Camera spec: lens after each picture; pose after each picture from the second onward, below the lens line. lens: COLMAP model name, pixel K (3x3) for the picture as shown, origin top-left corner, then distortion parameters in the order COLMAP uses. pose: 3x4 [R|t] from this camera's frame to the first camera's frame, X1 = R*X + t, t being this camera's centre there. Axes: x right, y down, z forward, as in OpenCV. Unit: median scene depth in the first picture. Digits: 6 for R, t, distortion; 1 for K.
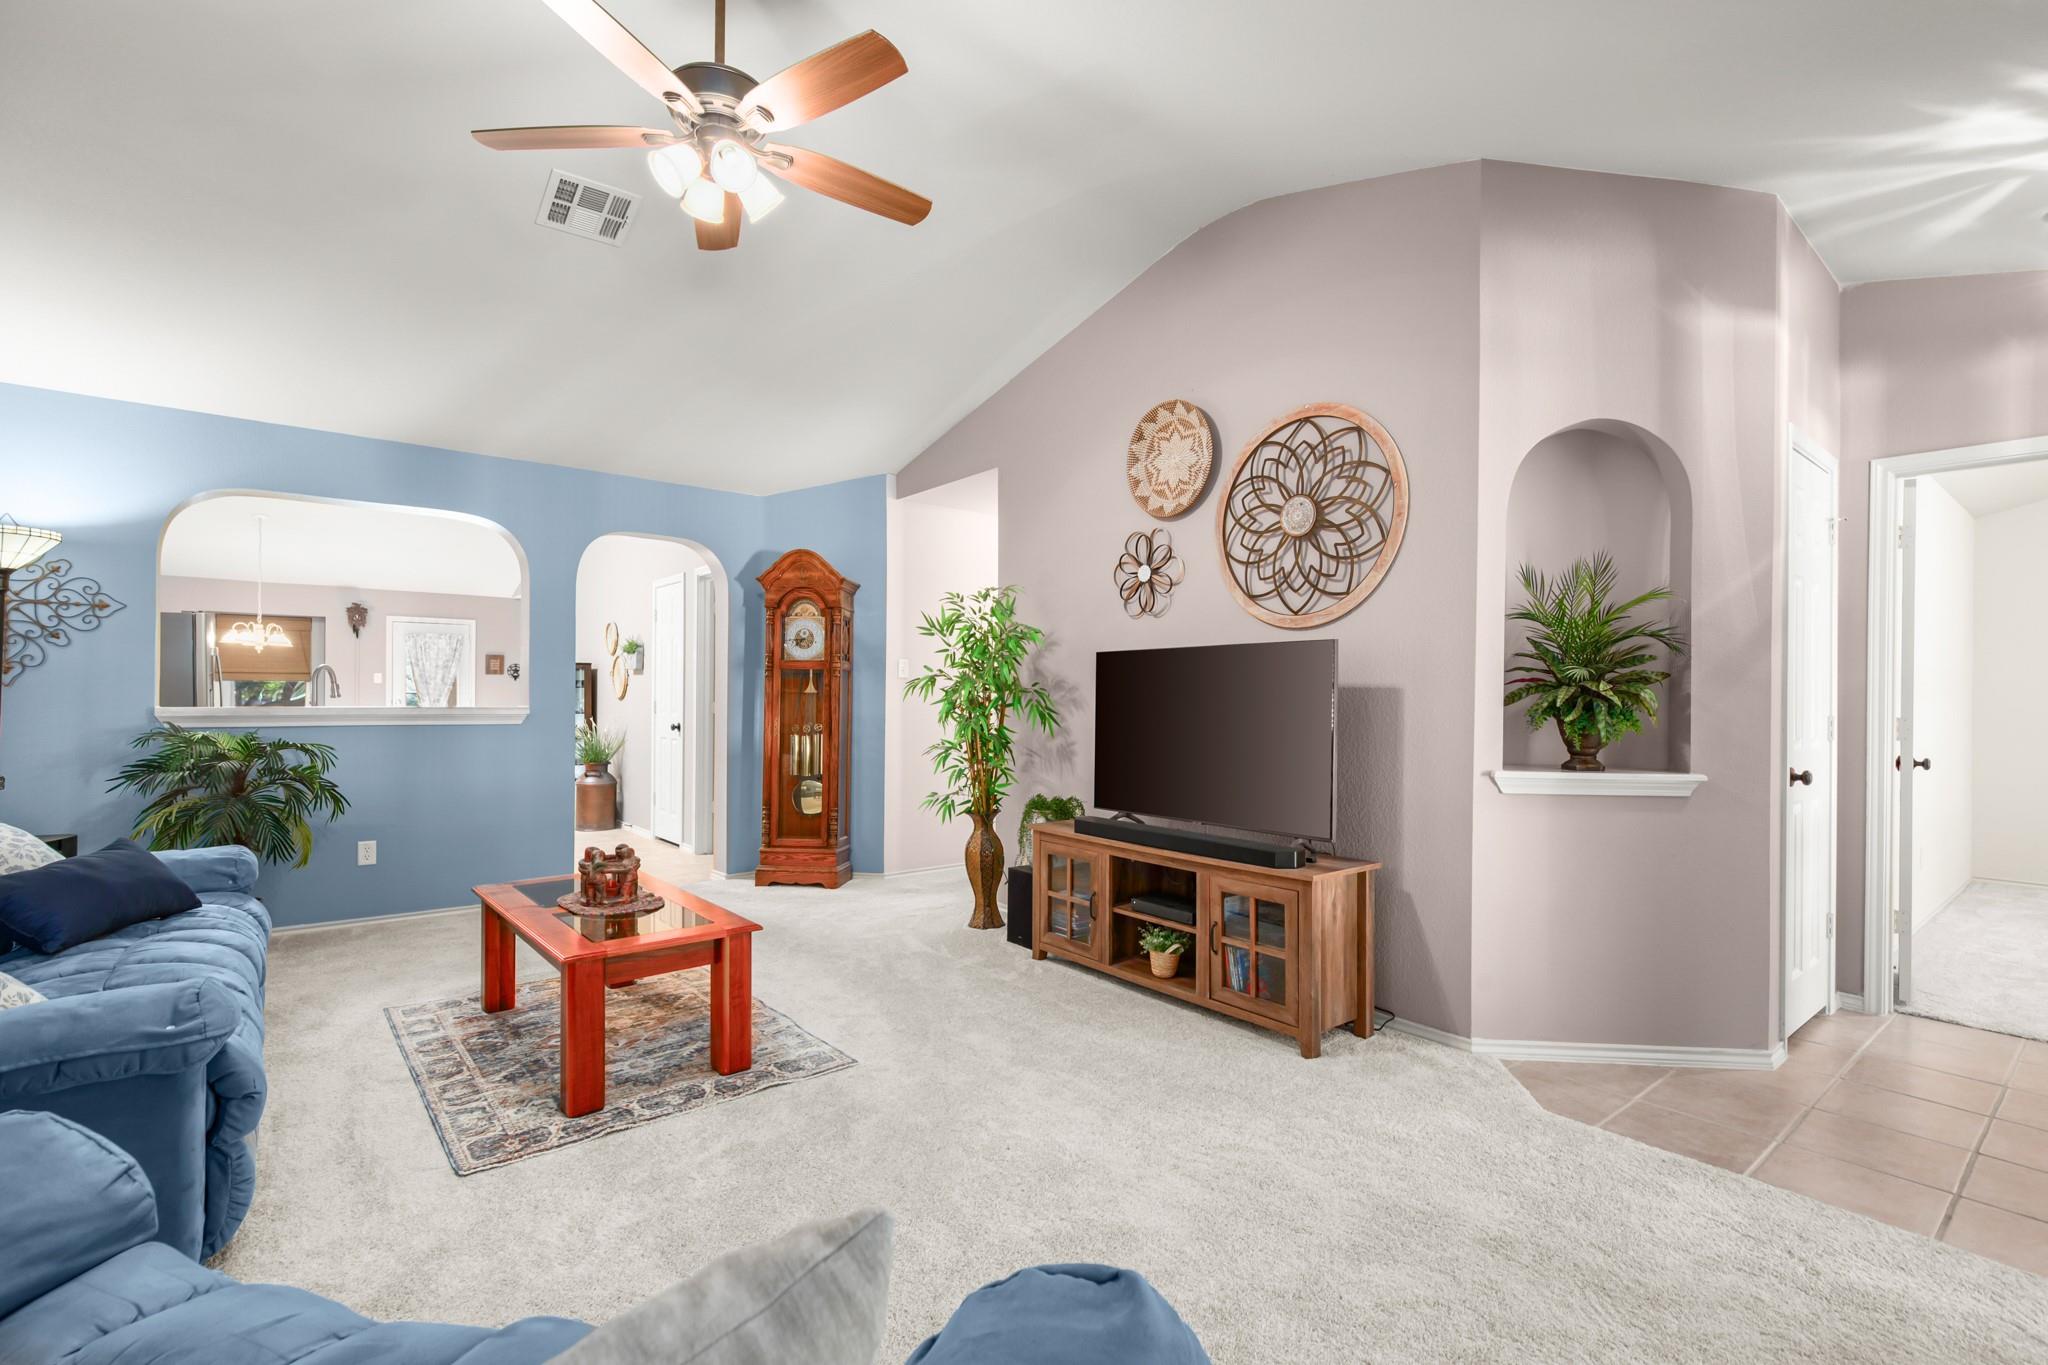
lens RADIAL K [[927.7, 0, 1036.0], [0, 927.7, 684.4], [0, 0, 1]] dist [-0.000539, 0.000261]
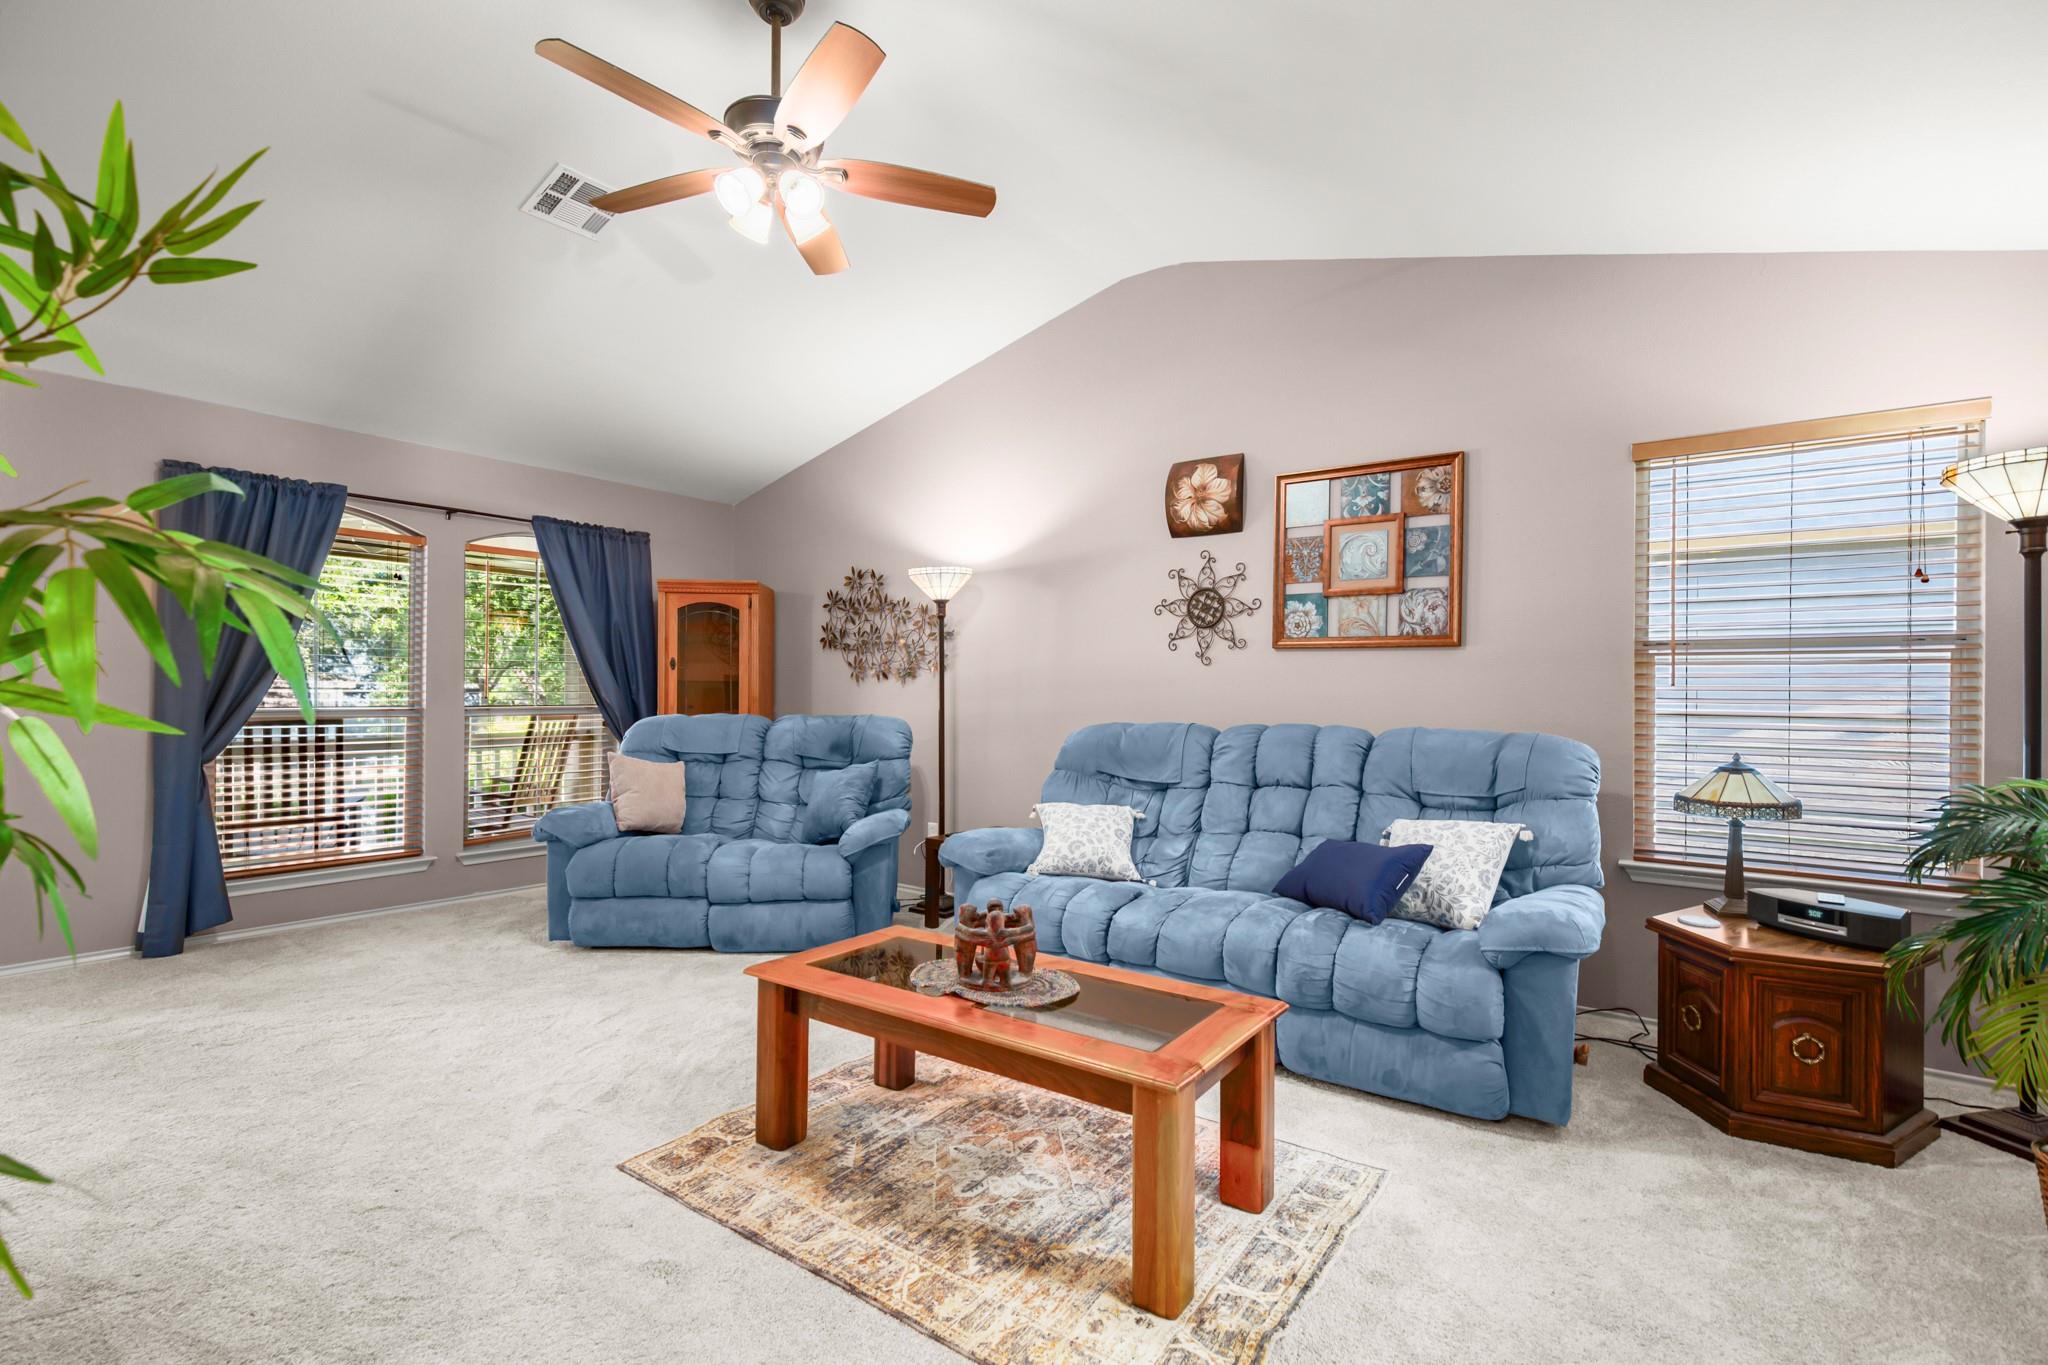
lens RADIAL K [[926.6, 0, 1047.9], [0, 926.6, 693.2], [0, 0, 1]] dist [0.000400, 0.000046]
pose [[-0.967769, -0.014834, -0.251402, -0.251484], [-0.011712, 0.999835, -0.013911, 0.015954], [0.251567, -0.010518, -0.967783, 1.364922]]
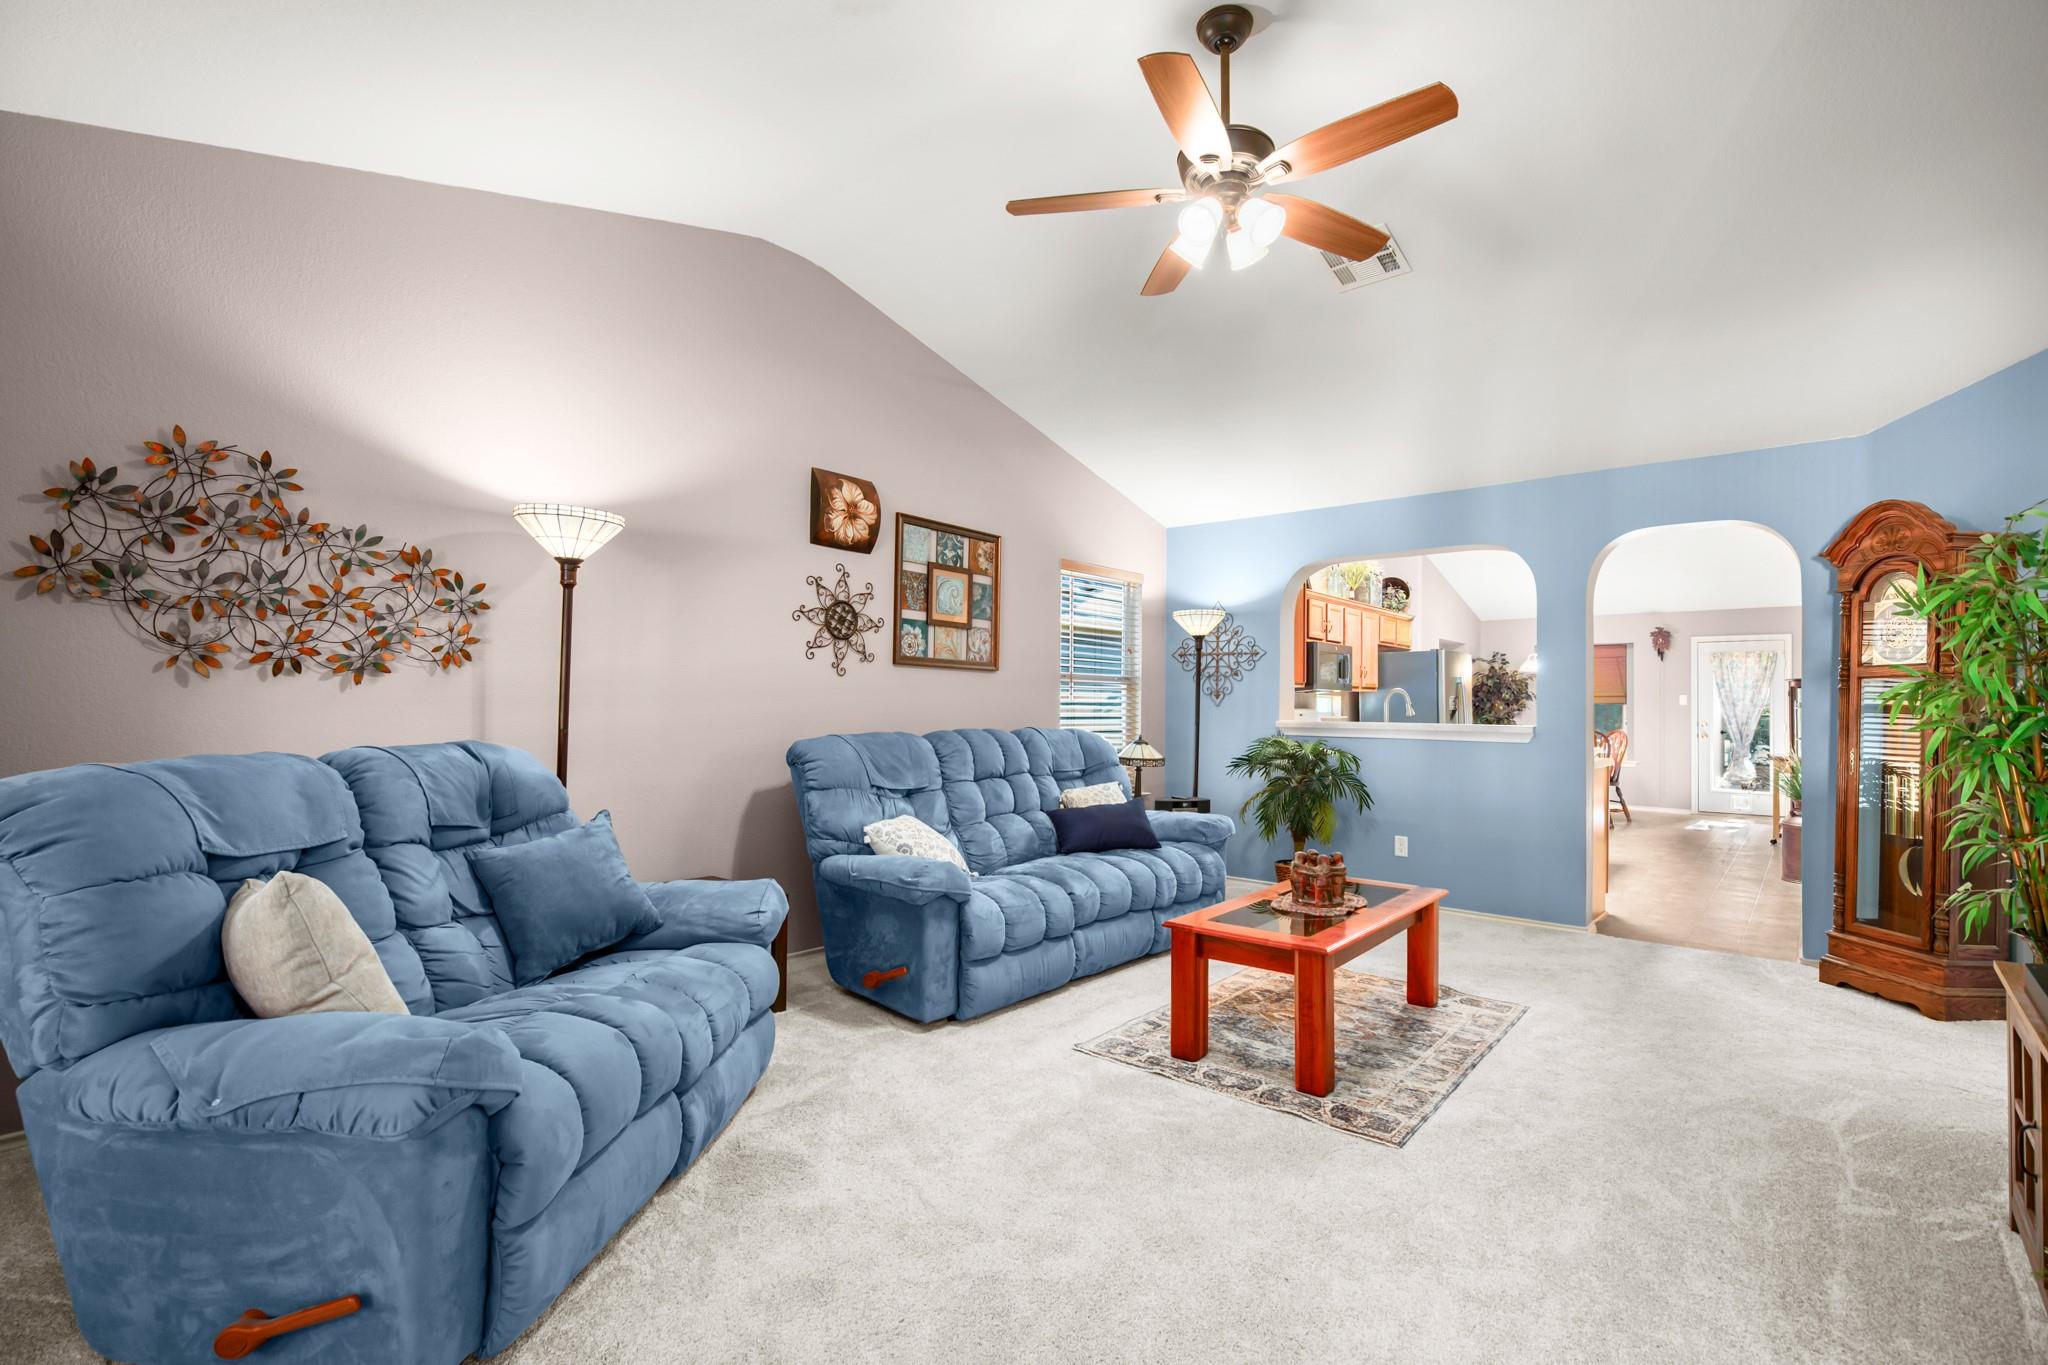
lens RADIAL K [[927.7, 0, 1036.0], [0, 927.7, 684.4], [0, 0, 1]] dist [-0.000539, 0.000261]
pose [[0.176106, -0.028009, -0.983973, 0.438411], [0.002385, 0.999604, -0.028027, 0.007984], [0.984368, 0.002589, 0.176103, 0.390276]]
